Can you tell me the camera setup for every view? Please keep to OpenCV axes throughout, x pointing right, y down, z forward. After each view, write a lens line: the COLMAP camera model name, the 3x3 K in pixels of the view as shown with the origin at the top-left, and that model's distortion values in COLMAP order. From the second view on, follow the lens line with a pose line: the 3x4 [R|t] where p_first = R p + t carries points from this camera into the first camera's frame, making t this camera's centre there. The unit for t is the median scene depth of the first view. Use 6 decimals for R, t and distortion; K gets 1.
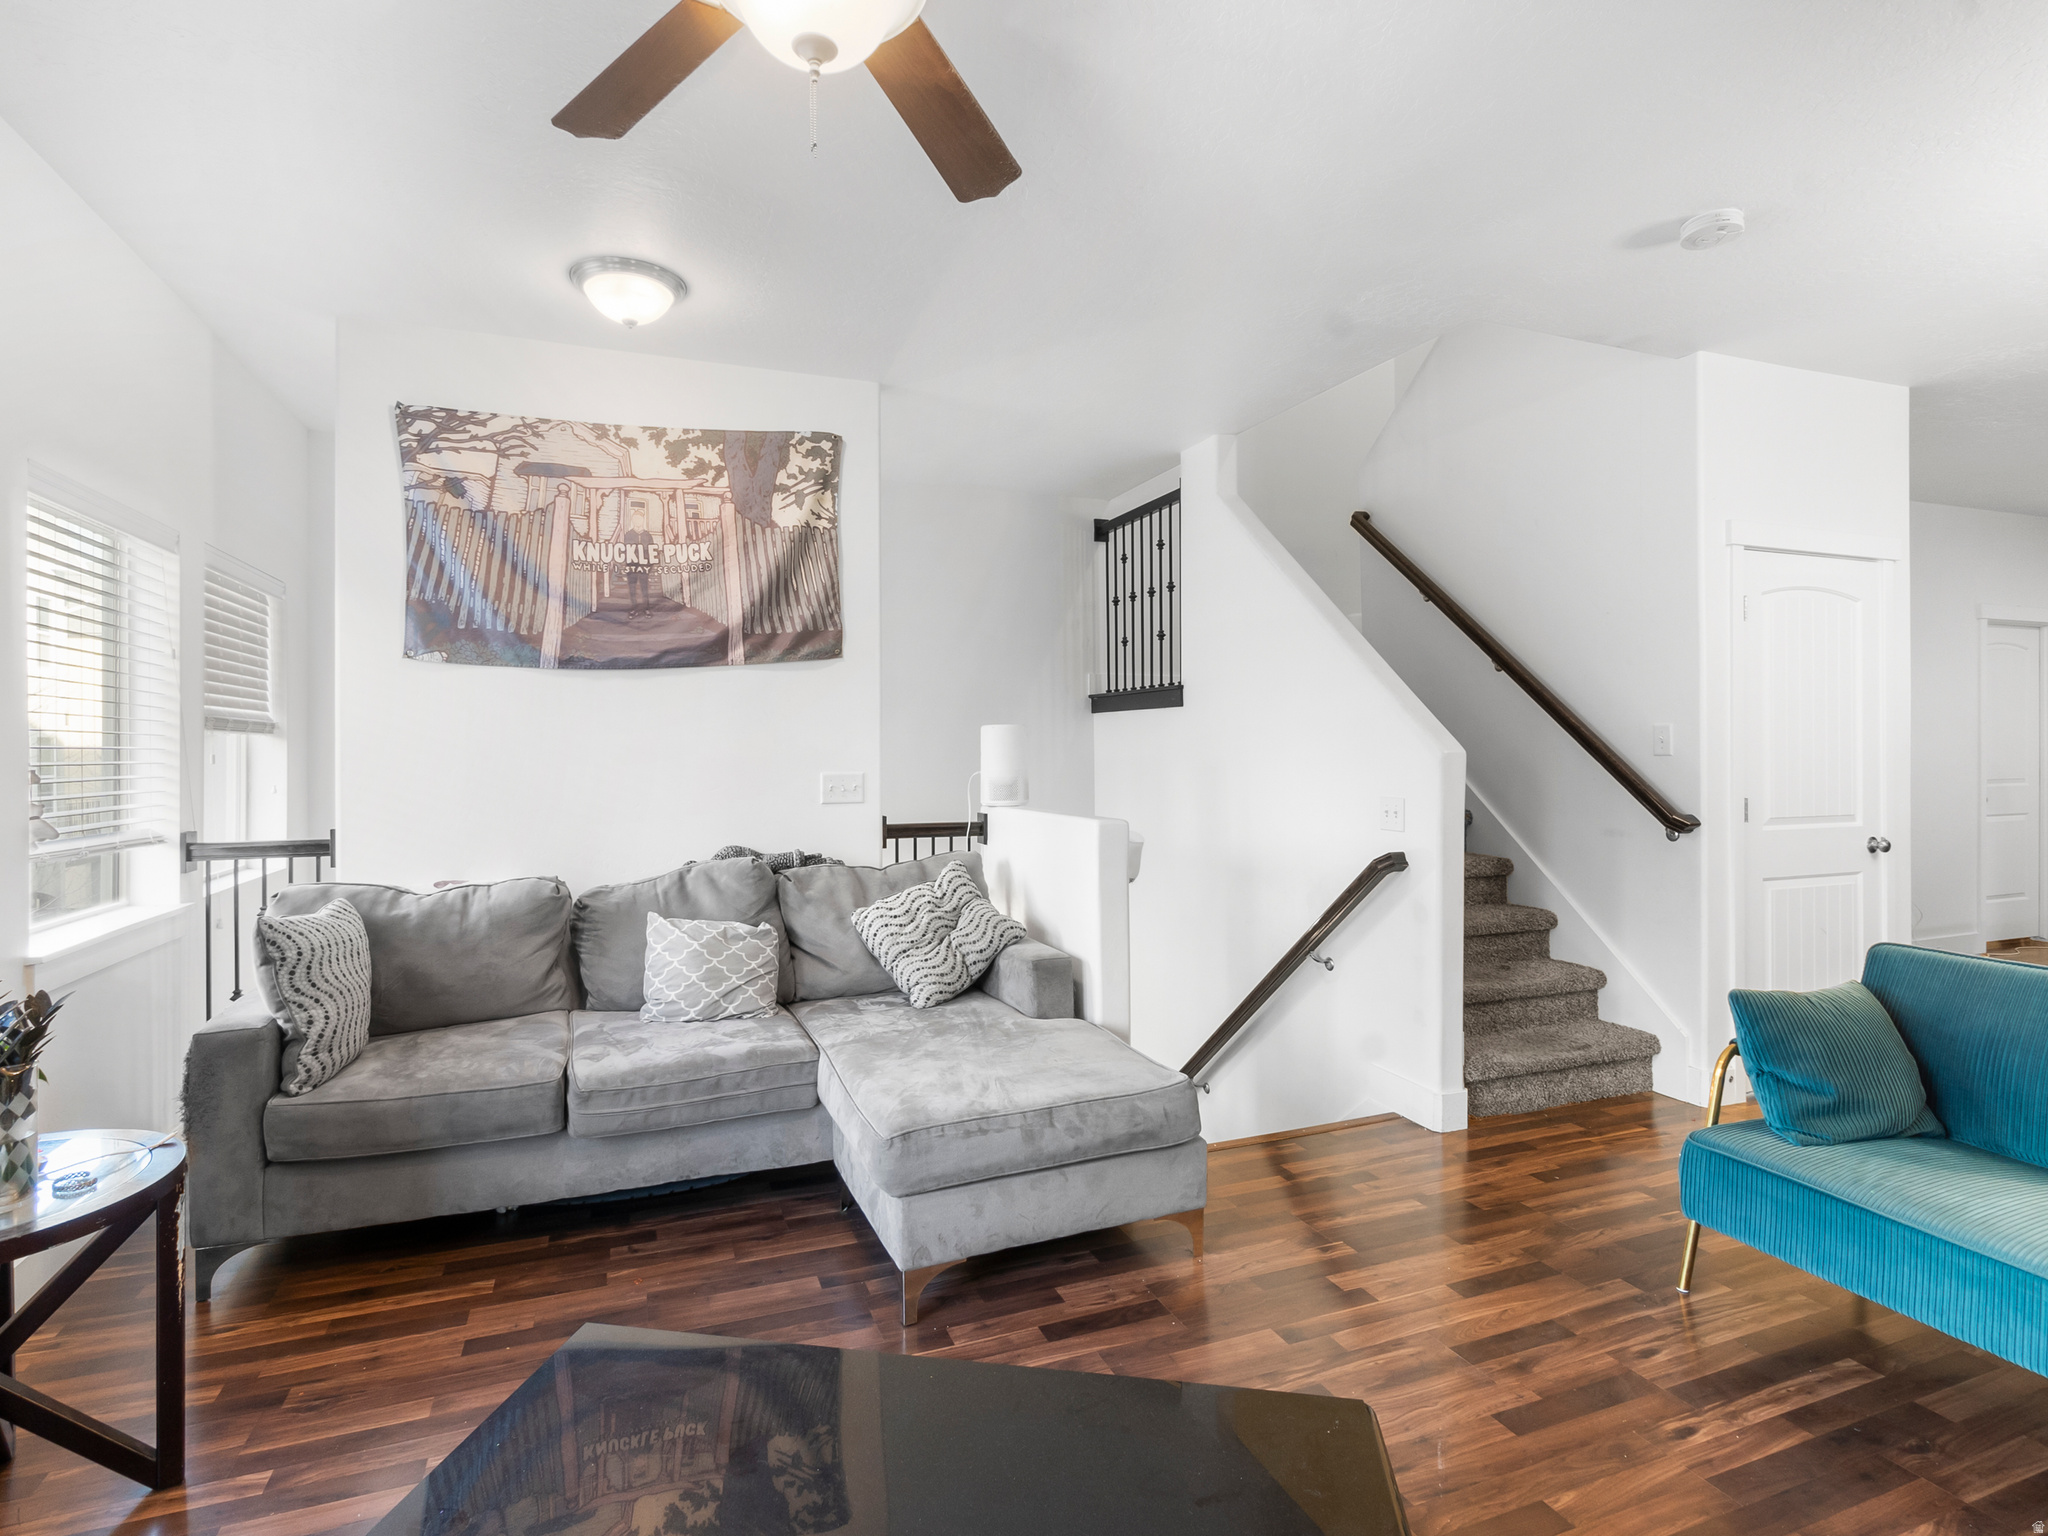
lens RADIAL K [[1030.9, 0, 1009.9], [0, 1030.9, 738.8], [0, 0, 1]] dist [-0.002959, -0.000556]
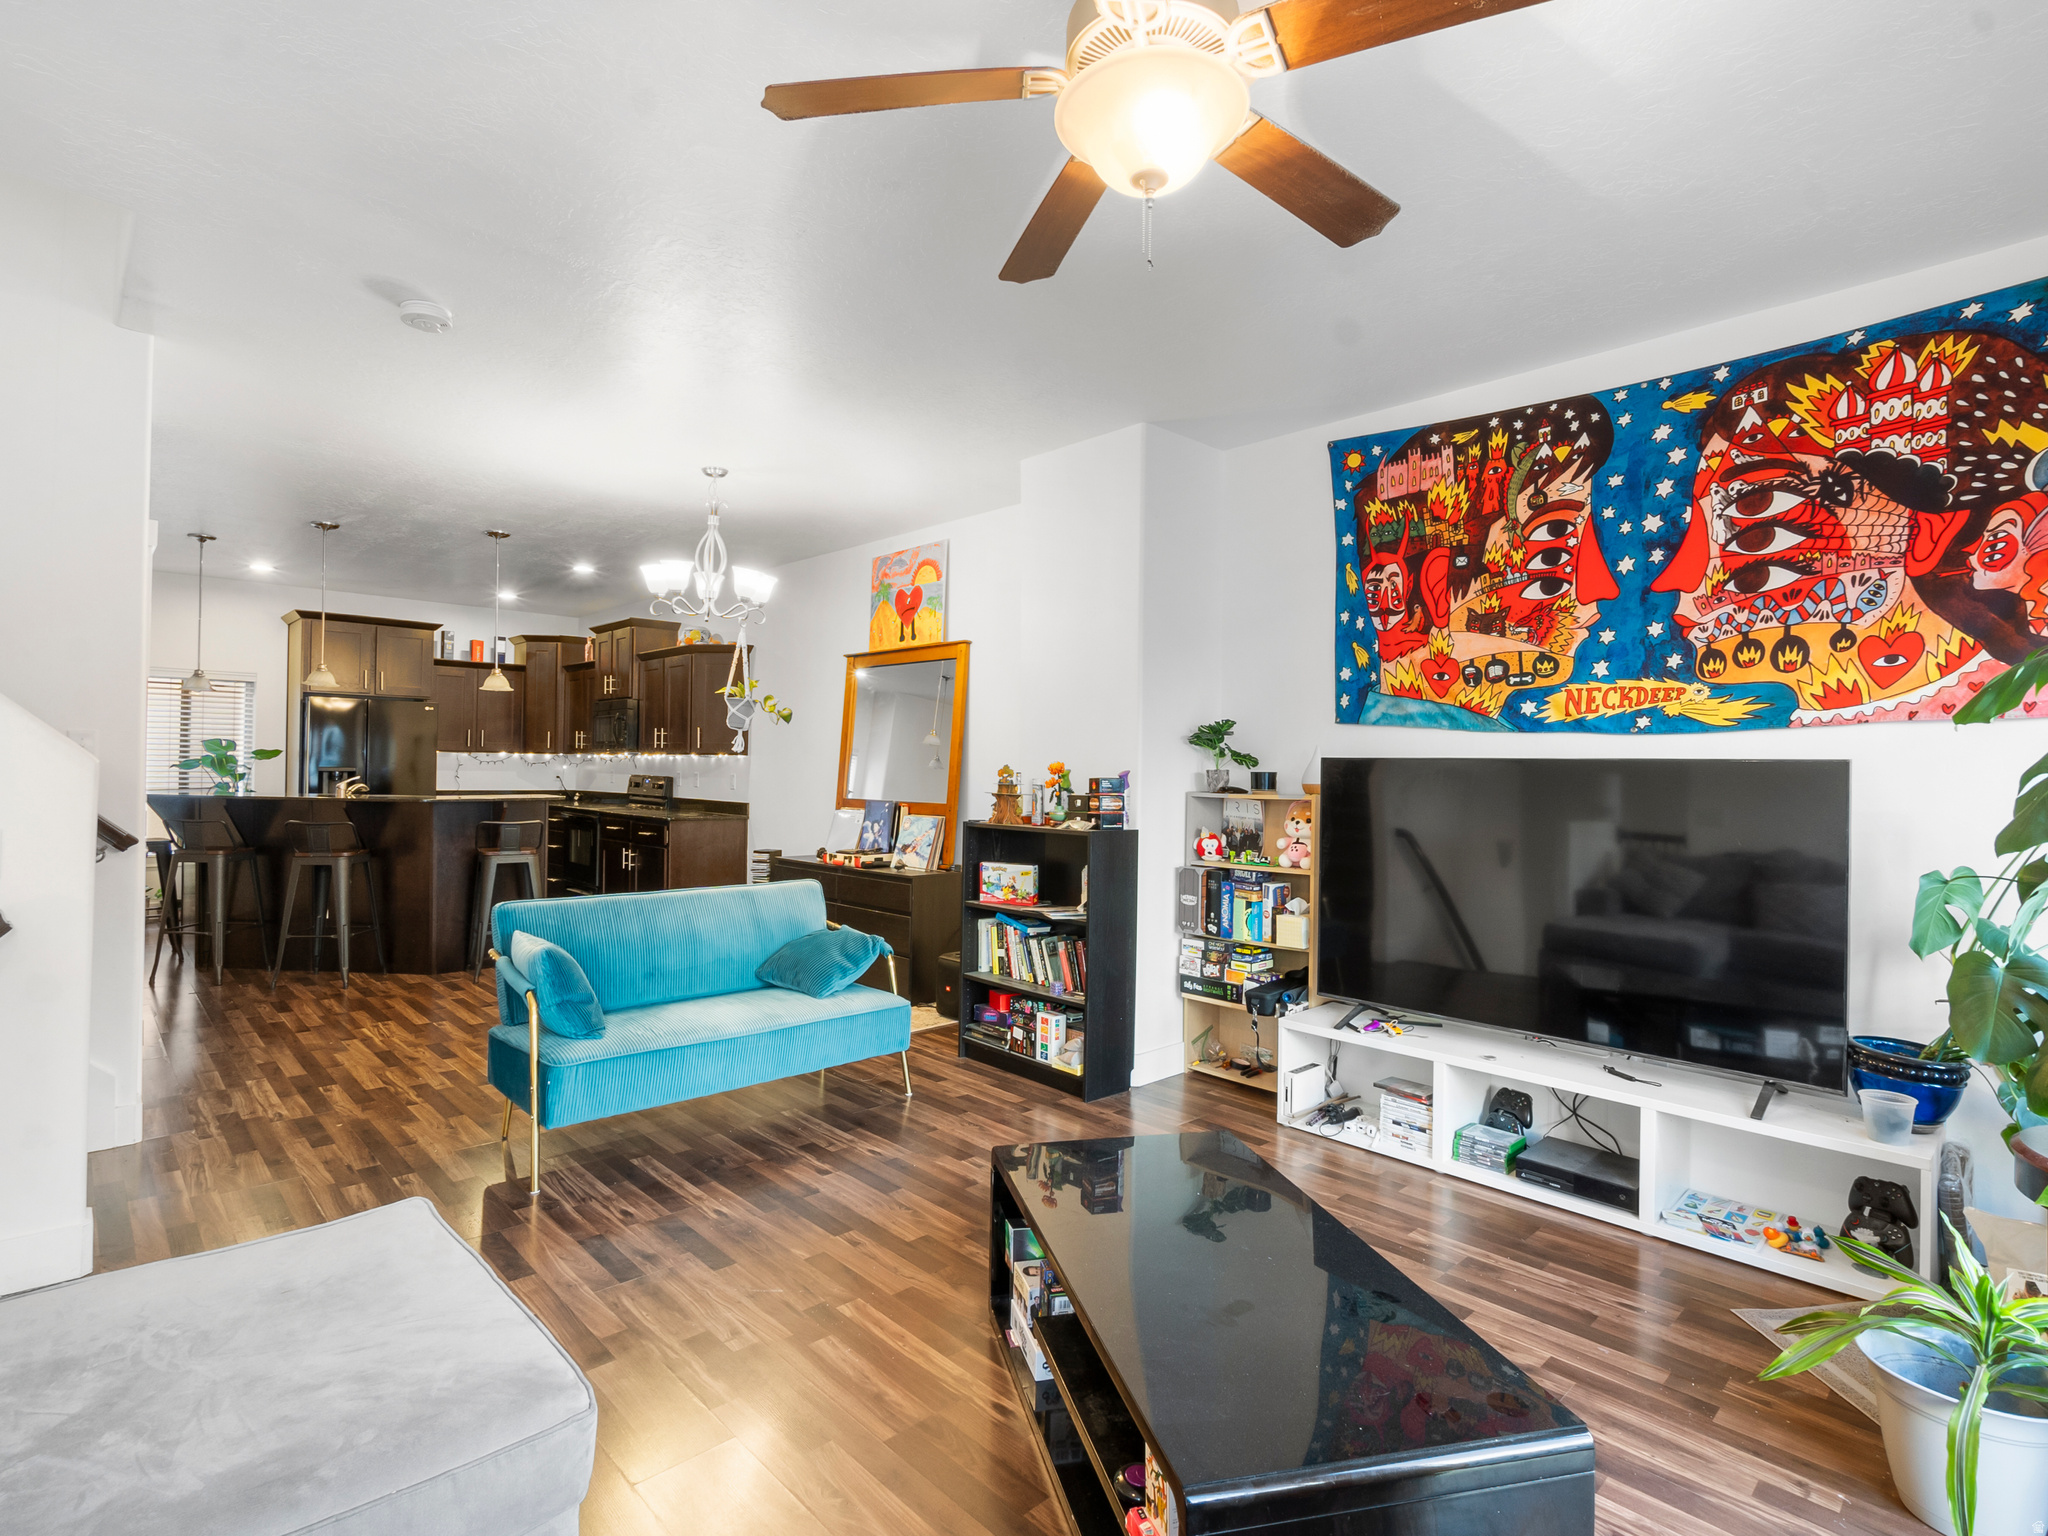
lens RADIAL K [[1025.3, 0, 1000.2], [0, 1025.3, 766.1], [0, 0, 1]] dist [0.000016, -0.000023]
pose [[-0.382783, 0.003830, 0.923830, -0.475757], [-0.022365, 0.999660, -0.013411, 0.007838], [-0.923568, -0.025795, -0.382567, 0.621669]]
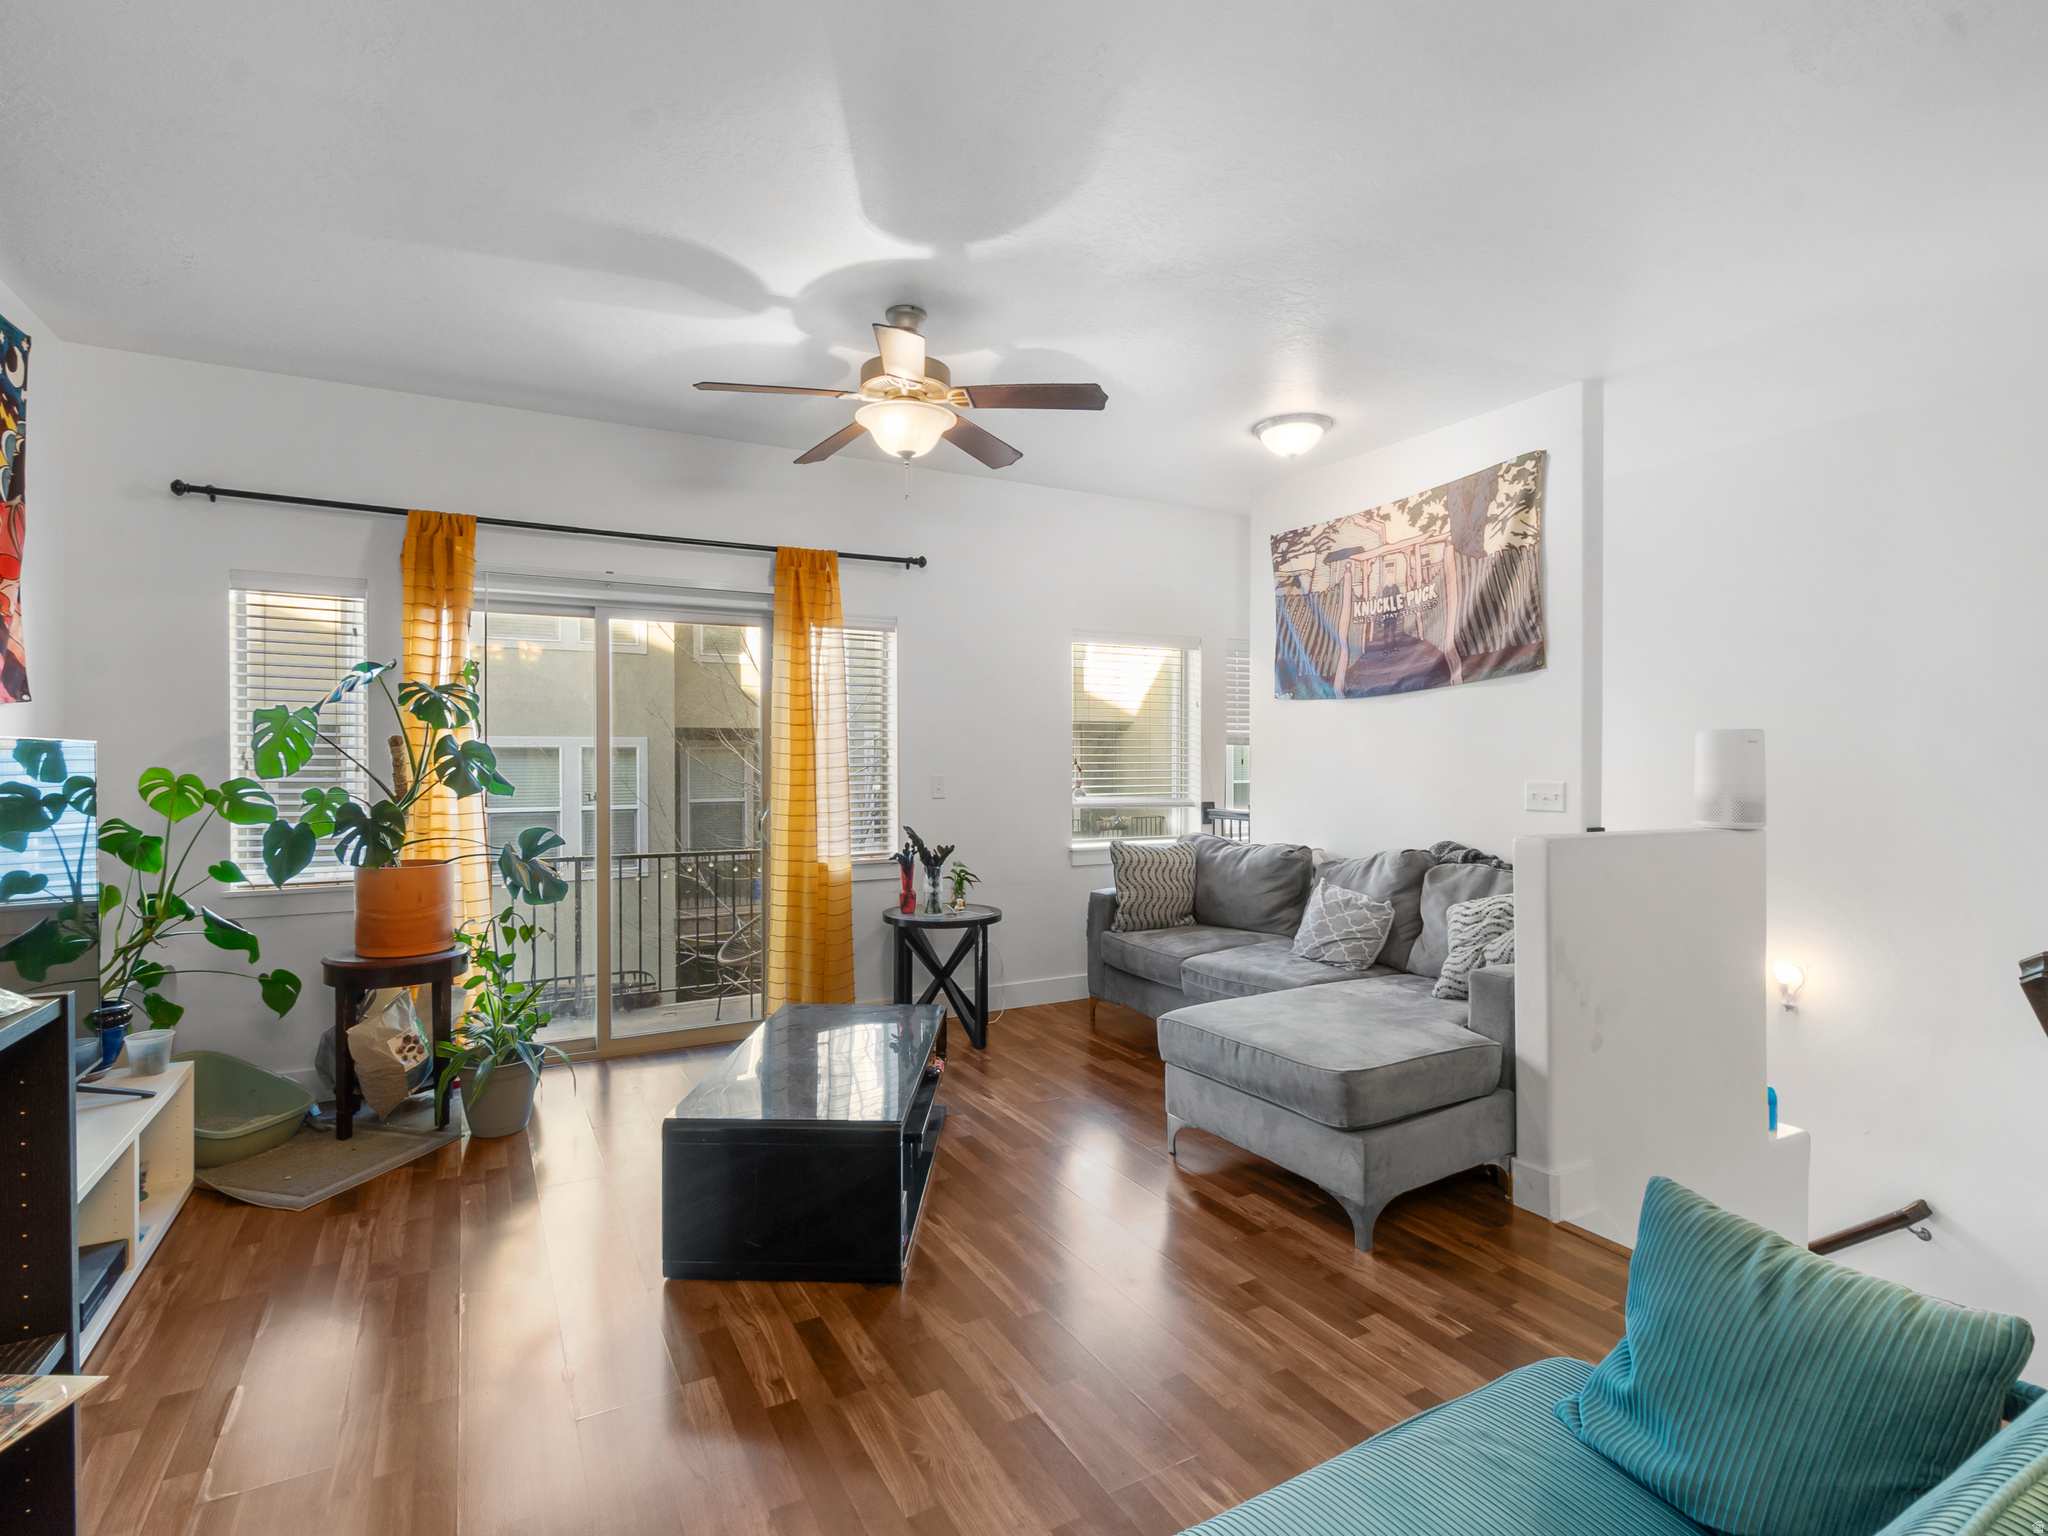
lens RADIAL K [[1005.2, 0, 1015.0], [0, 1005.2, 753.1], [0, 0, 1]] dist [-0.000185, 0.000319]
pose [[0.141580, 0.001407, -0.989926, 0.790309], [0.012410, 0.999918, 0.003197, -0.004715], [0.989849, -0.012738, 0.141551, 0.358691]]
